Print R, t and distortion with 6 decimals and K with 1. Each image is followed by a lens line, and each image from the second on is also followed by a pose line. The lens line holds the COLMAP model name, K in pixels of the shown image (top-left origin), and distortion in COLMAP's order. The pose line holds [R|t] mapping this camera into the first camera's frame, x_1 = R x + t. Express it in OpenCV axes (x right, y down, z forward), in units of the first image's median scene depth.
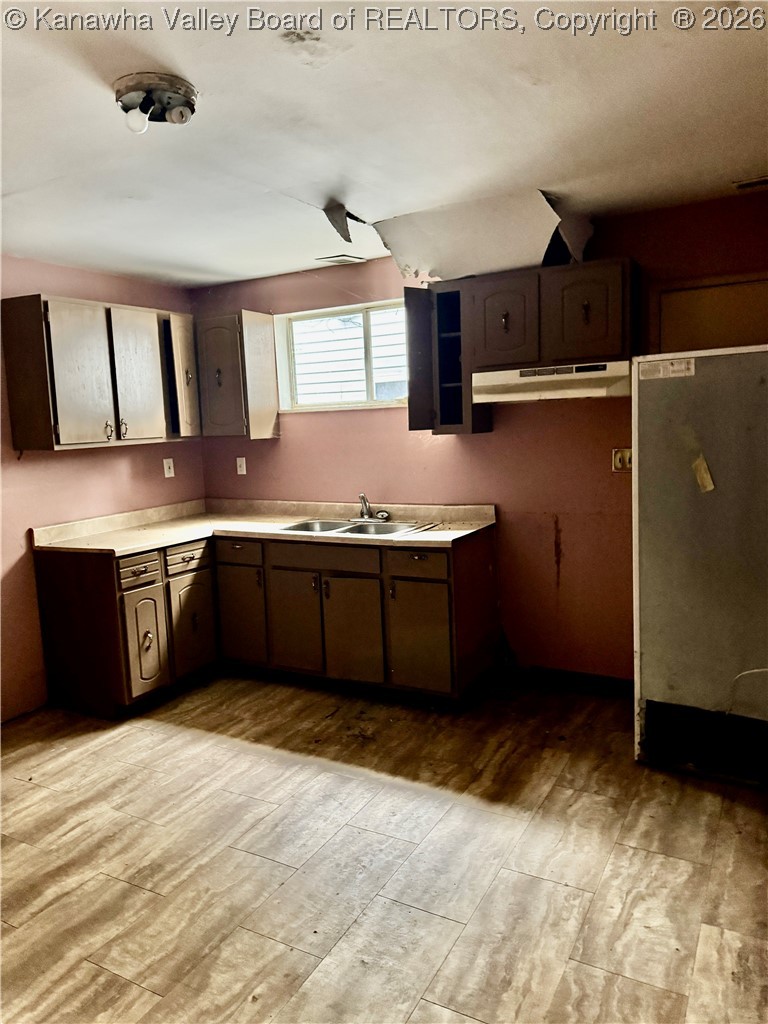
lens RADIAL K [[726.9, 0, 380.3], [0, 726.9, 503.9], [0, 0, 1]] dist [0.053183, -0.064336]
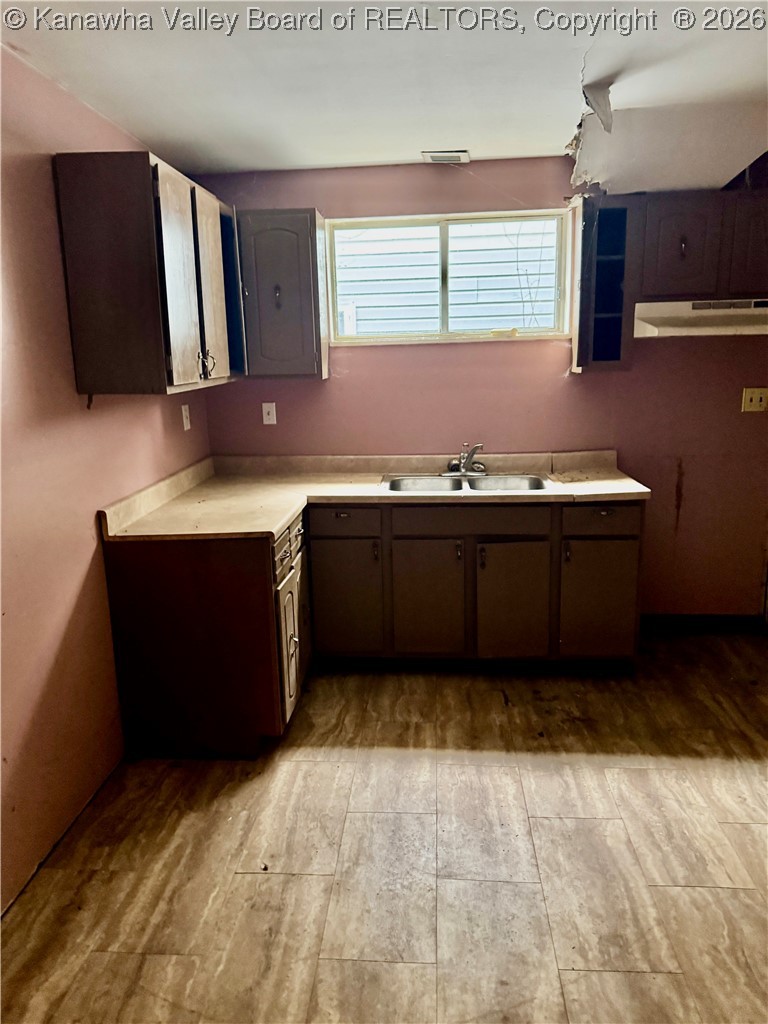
lens RADIAL K [[726.9, 0, 377.0], [0, 726.9, 512.3], [0, 0, 1]] dist [0.053183, -0.064336]
pose [[0.908581, -0.073152, 0.411253, -0.553457], [0.036391, 0.994665, 0.096528, -0.022600], [-0.416120, -0.072737, 0.906396, 0.297947]]
